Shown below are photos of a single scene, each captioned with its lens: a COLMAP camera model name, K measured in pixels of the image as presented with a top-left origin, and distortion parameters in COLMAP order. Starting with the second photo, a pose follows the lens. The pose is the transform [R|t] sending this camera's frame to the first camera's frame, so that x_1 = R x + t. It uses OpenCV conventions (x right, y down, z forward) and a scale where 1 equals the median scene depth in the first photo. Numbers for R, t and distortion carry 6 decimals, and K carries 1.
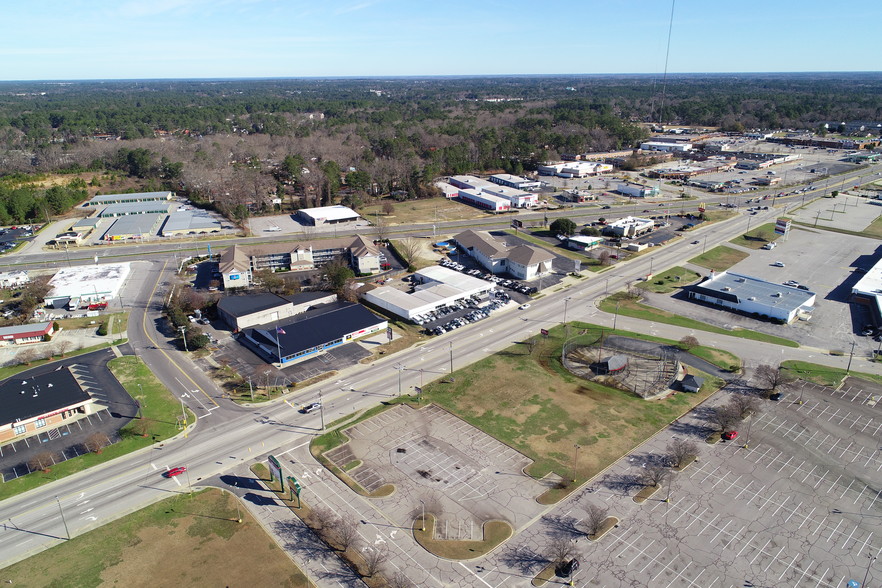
lens RADIAL K [[594.7, 0, 441.0], [0, 594.7, 294.0], [0, 0, 1]] dist [0.001118, 0.001292]
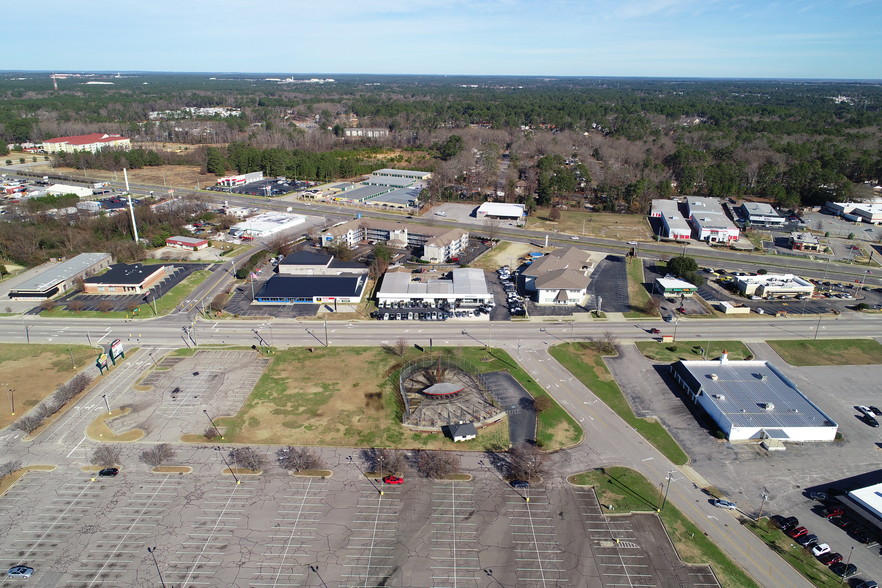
lens RADIAL K [[594.7, 0, 441.0], [0, 594.7, 294.0], [0, 0, 1]] dist [0.001118, 0.001292]
pose [[0.746118, 0.248838, -0.617566, 0.669616], [-0.247997, 0.964657, 0.089073, -0.092136], [0.617904, 0.086696, 0.781459, 0.190504]]
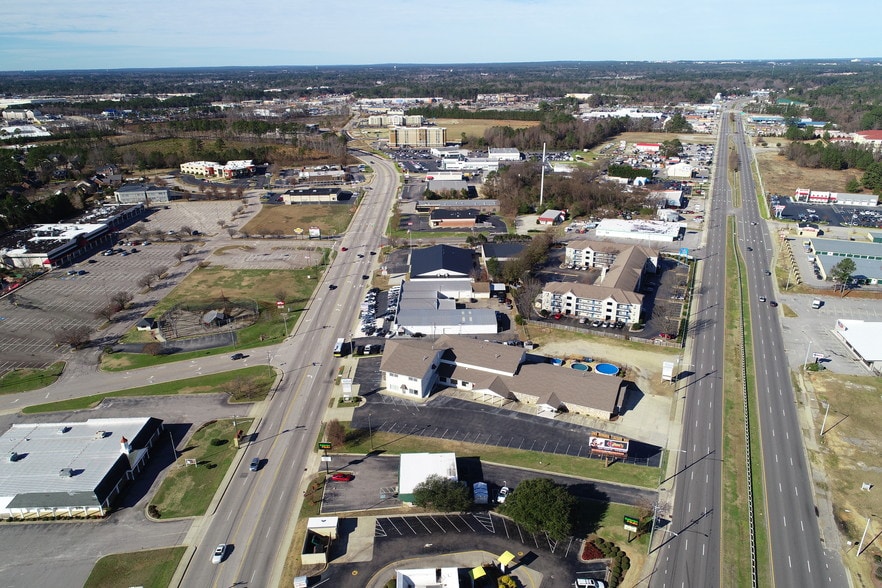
lens RADIAL K [[594.7, 0, 441.0], [0, 594.7, 294.0], [0, 0, 1]] dist [0.001118, 0.001292]
pose [[-0.660100, 0.291427, -0.692343, 0.639108], [-0.243482, 0.788908, 0.564217, -0.562816], [0.710623, 0.541013, -0.449801, 1.463406]]
